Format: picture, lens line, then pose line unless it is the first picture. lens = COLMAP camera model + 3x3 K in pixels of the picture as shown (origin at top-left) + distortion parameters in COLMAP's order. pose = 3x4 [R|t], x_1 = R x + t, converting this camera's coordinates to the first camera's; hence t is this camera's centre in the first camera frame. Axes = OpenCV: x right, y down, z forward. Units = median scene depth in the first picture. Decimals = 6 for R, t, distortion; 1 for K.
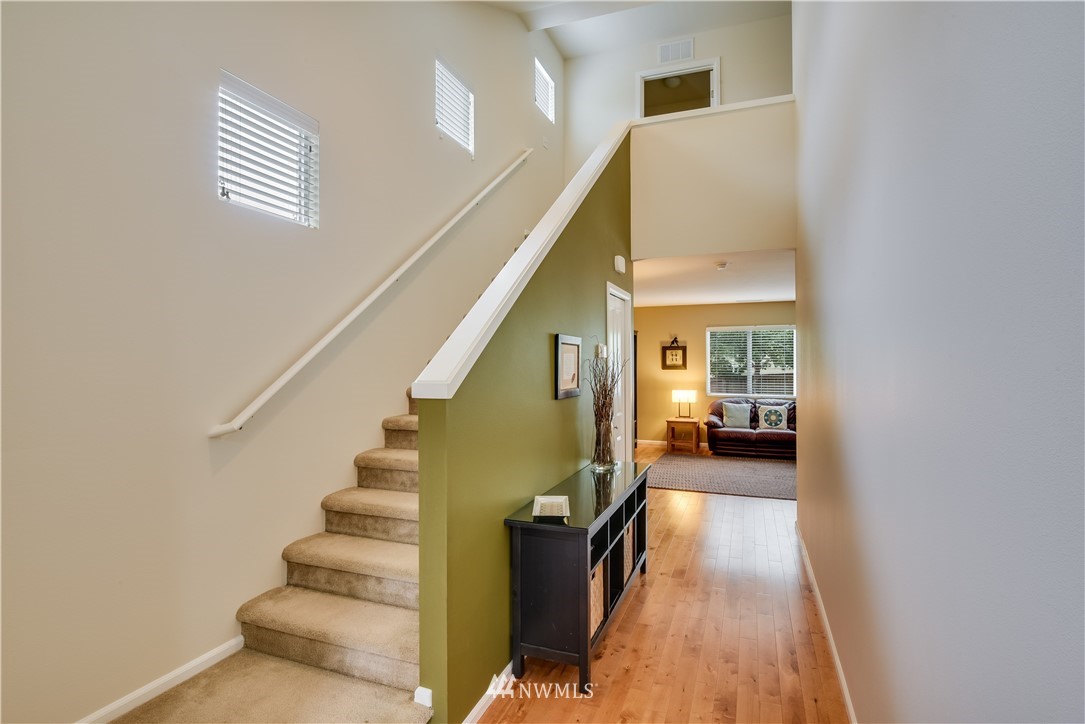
lens RADIAL K [[506.3, 0, 539.9], [0, 506.3, 372.9], [0, 0, 1]] dist [-0.003401, -0.000782]
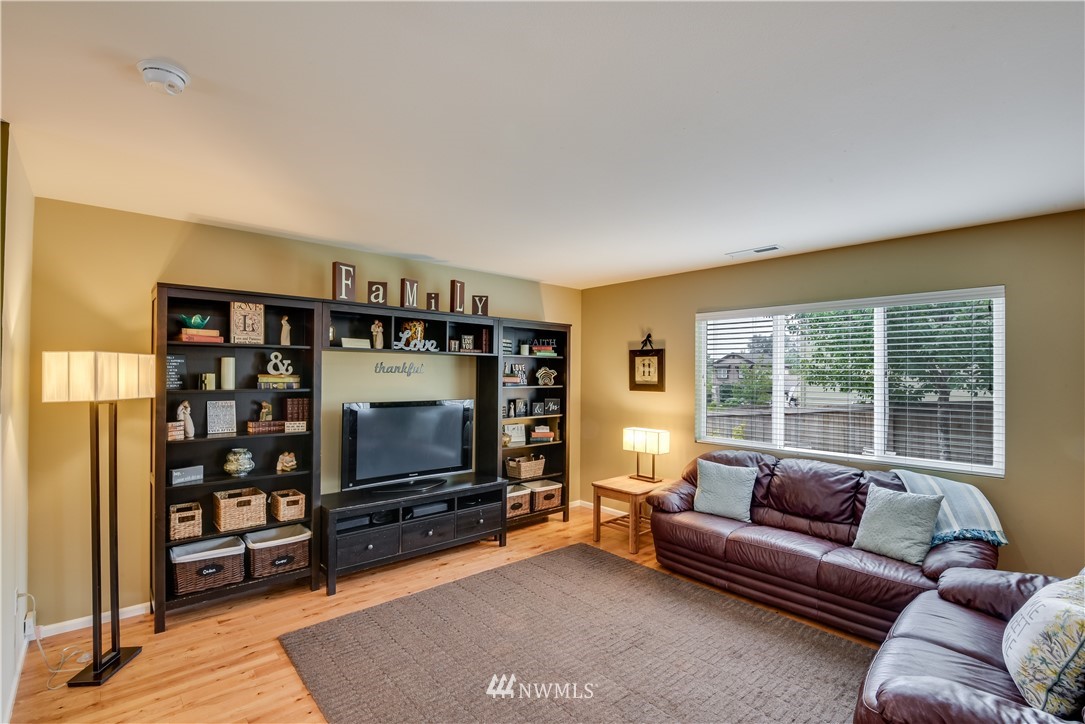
lens RADIAL K [[506.3, 0, 539.9], [0, 506.3, 372.9], [0, 0, 1]] dist [-0.003401, -0.000782]
pose [[0.886261, 0.011695, -0.463038, 0.423719], [-0.017689, 0.999807, -0.008604, -0.019833], [0.462848, 0.015816, 0.886297, 0.443576]]
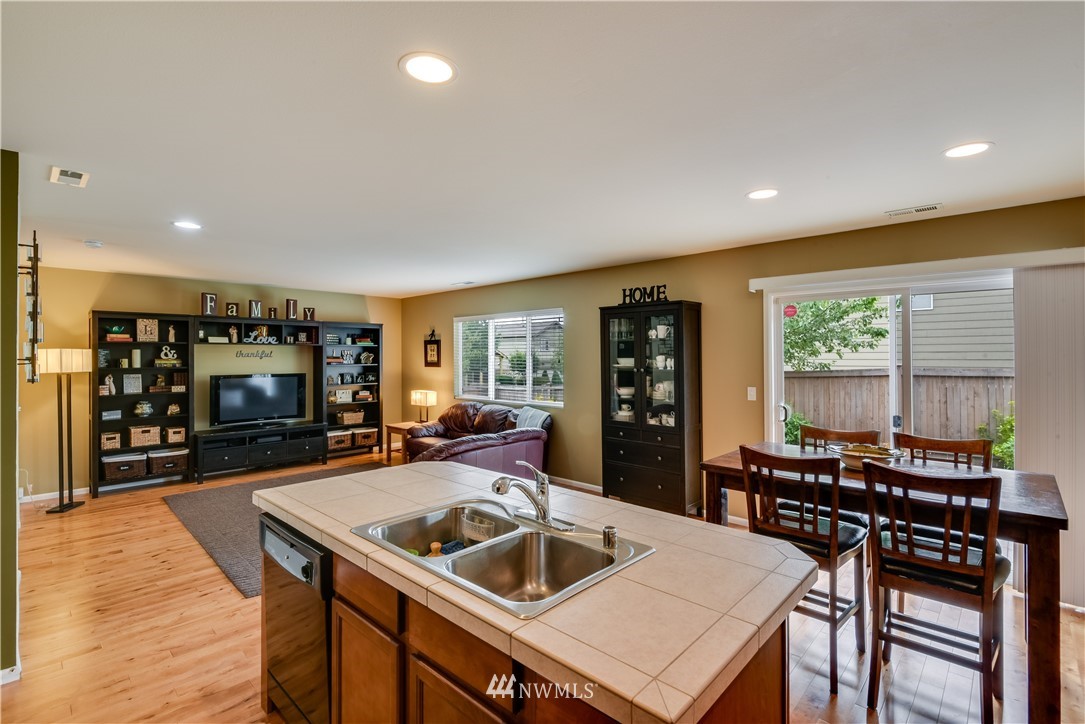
lens RADIAL K [[505.3, 0, 542.3], [0, 505.3, 356.0], [0, 0, 1]] dist [-0.001502, -0.000294]
pose [[0.918498, 0.003724, -0.395407, 0.786279], [-0.006682, 0.999959, -0.006103, -0.021278], [0.395368, 0.008247, 0.918486, 0.276493]]
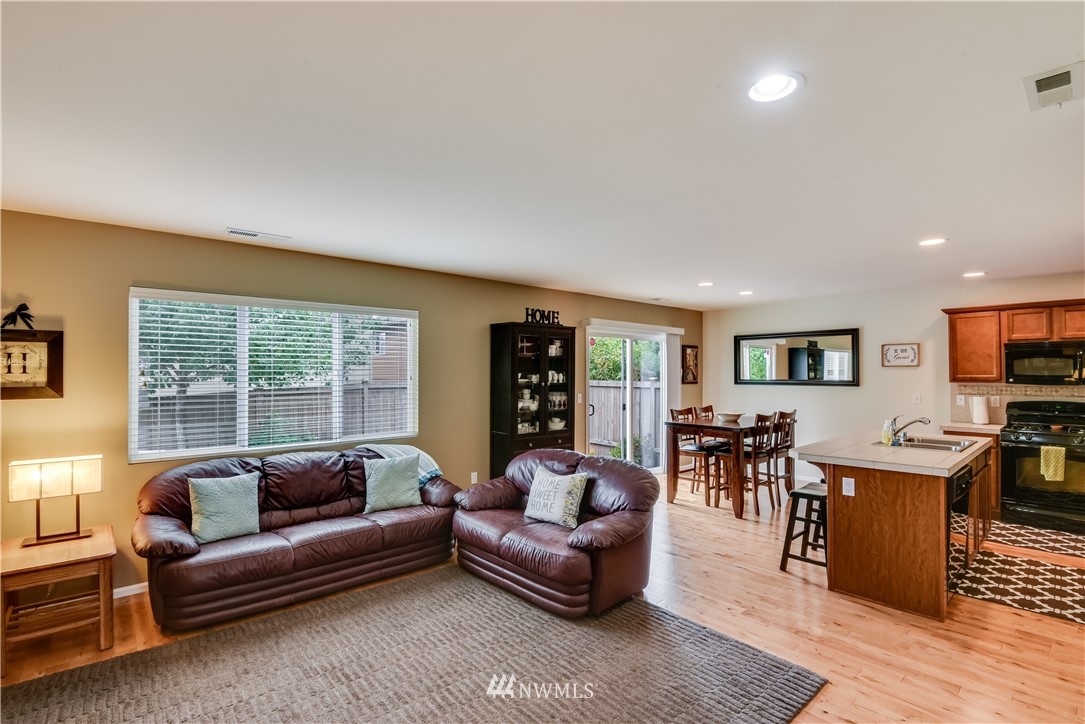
lens RADIAL K [[506.3, 0, 539.9], [0, 506.3, 372.9], [0, 0, 1]] dist [-0.003401, -0.000782]
pose [[0.469251, 0.001693, 0.883063, 0.132046], [0.005564, 0.999973, -0.004873, -0.020279], [-0.883048, 0.007201, 0.469228, 0.532982]]
